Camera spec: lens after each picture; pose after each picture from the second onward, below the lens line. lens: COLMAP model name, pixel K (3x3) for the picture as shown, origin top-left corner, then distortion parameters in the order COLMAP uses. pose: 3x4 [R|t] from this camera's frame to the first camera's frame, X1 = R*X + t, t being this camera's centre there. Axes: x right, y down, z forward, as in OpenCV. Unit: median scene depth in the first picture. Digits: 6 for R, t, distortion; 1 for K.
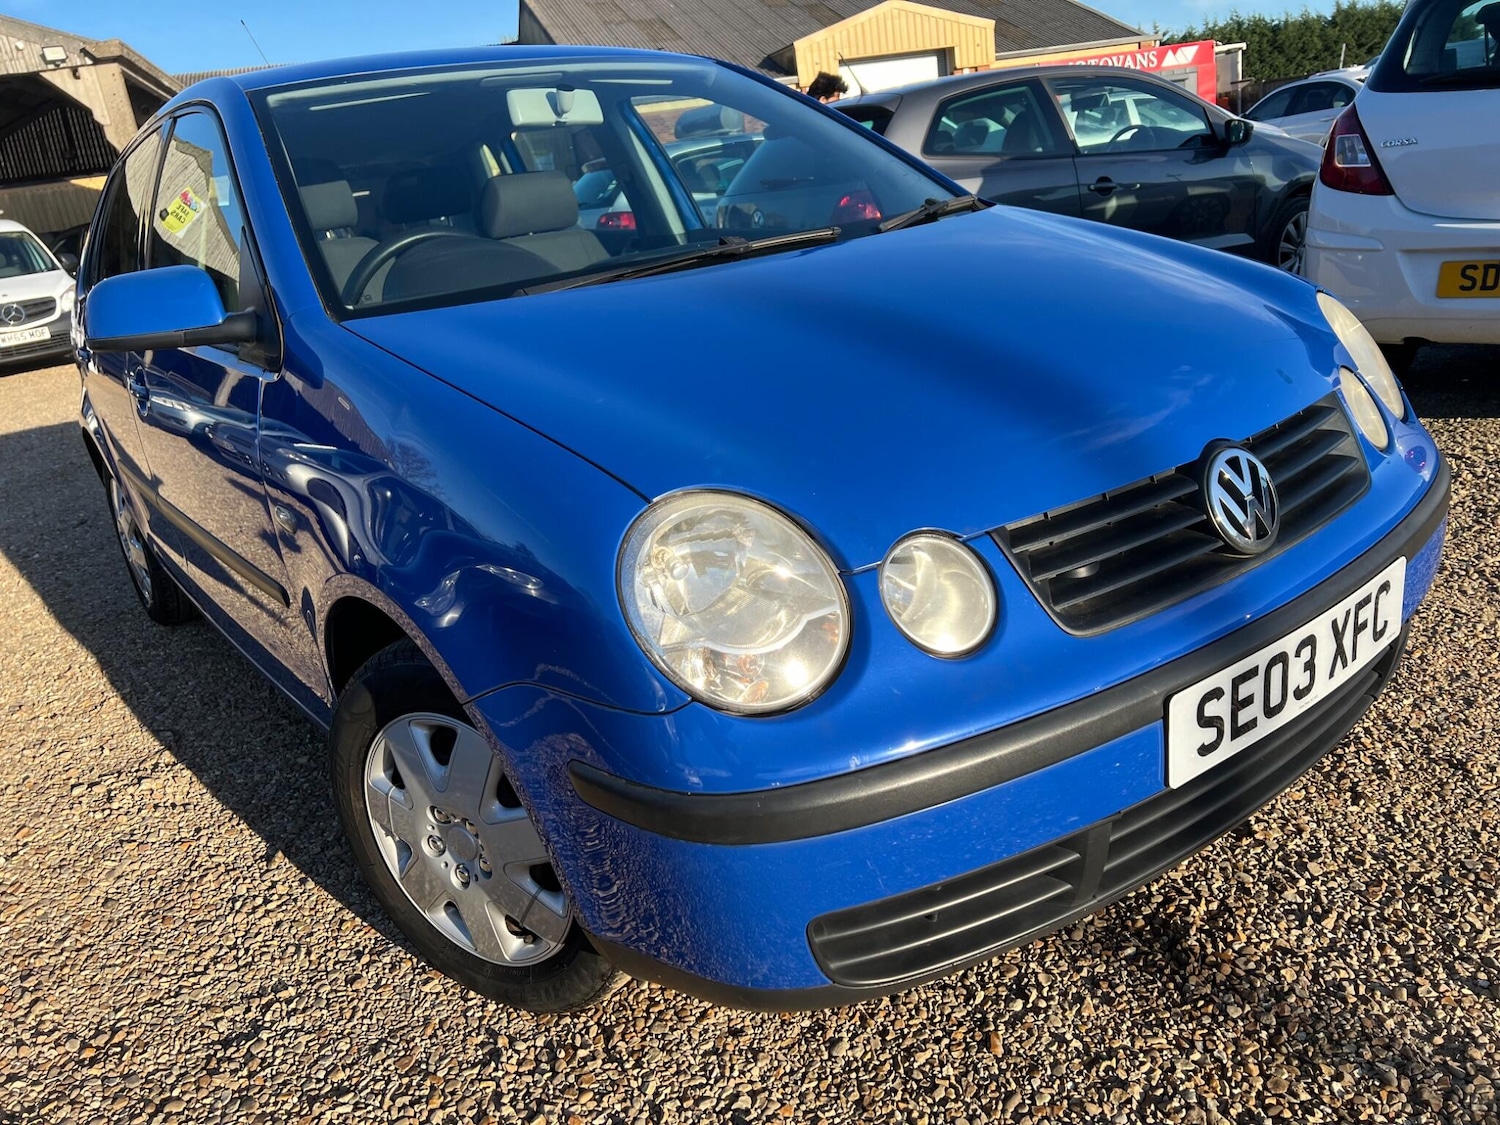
lens RADIAL K [[1012.3, 0, 758.7], [0, 1012.3, 557.4], [0, 0, 1]] dist [0.051426, -0.049355]
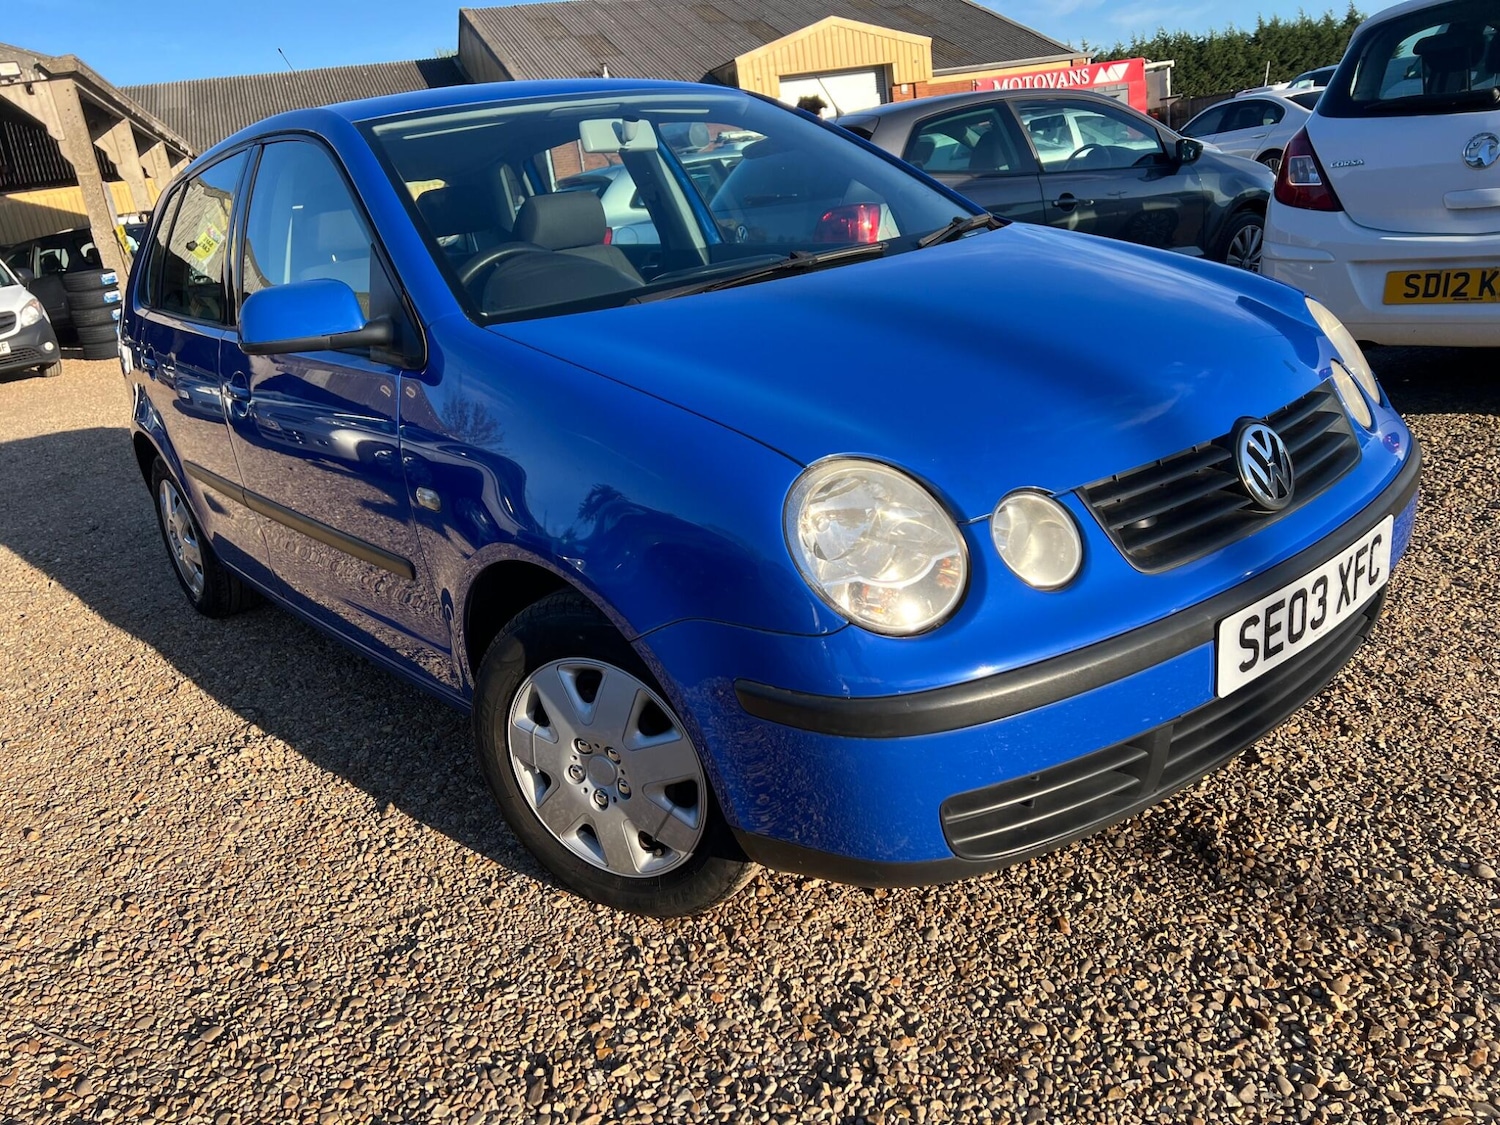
lens RADIAL K [[1003.3, 0, 742.2], [0, 1003.3, 556.7], [0, 0, 1]] dist [0.037612, -0.031873]
pose [[0.999413, -0.012422, 0.031913, -0.161524], [0.012710, 0.999880, -0.008844, 0.046511], [-0.031799, 0.009245, 0.999452, -0.155957]]
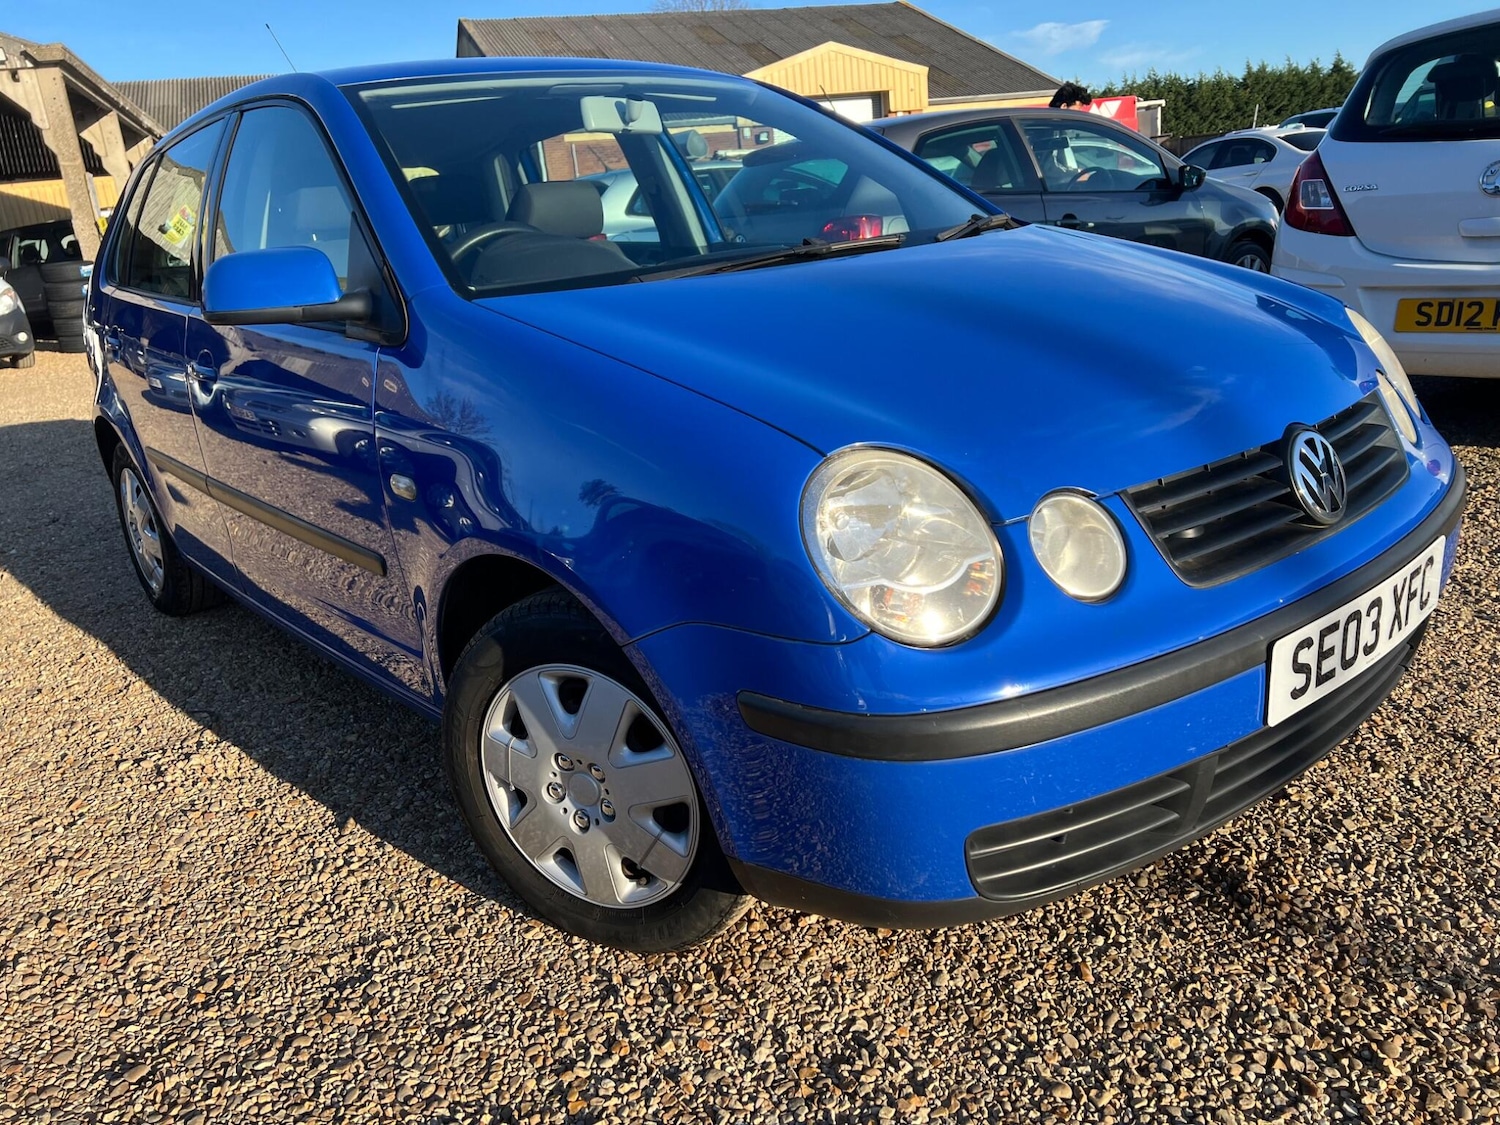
lens RADIAL K [[1008.7, 0, 749.9], [0, 1008.7, 559.2], [0, 0, 1]] dist [0.042124, -0.038402]
pose [[0.998253, 0.019324, 0.055843, -0.178986], [-0.017943, 0.999523, -0.025128, 0.062844], [-0.056302, 0.024082, 0.998123, -0.066836]]
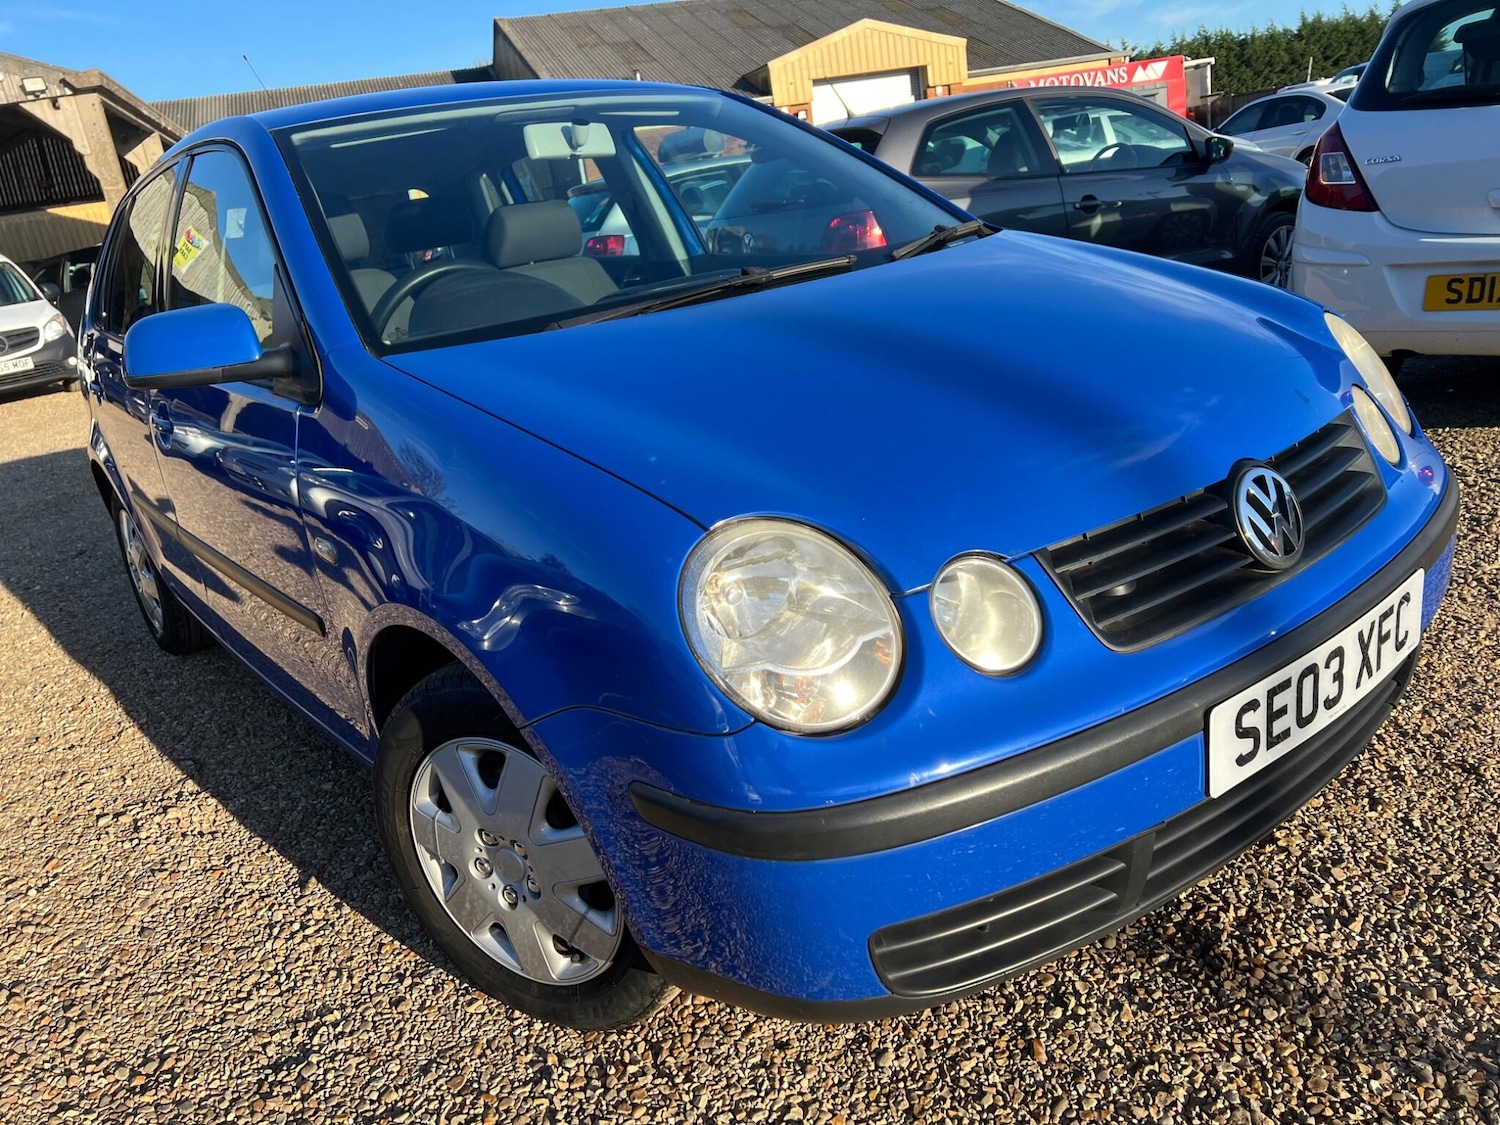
lens RADIAL K [[1010.5, 0, 751.8], [0, 1010.5, 562.5], [0, 0, 1]] dist [0.051313, -0.048607]
pose [[0.999810, -0.017297, 0.008936, -0.051777], [0.017402, 0.999779, -0.011757, -0.006094], [-0.008730, 0.011910, 0.999891, -0.024263]]
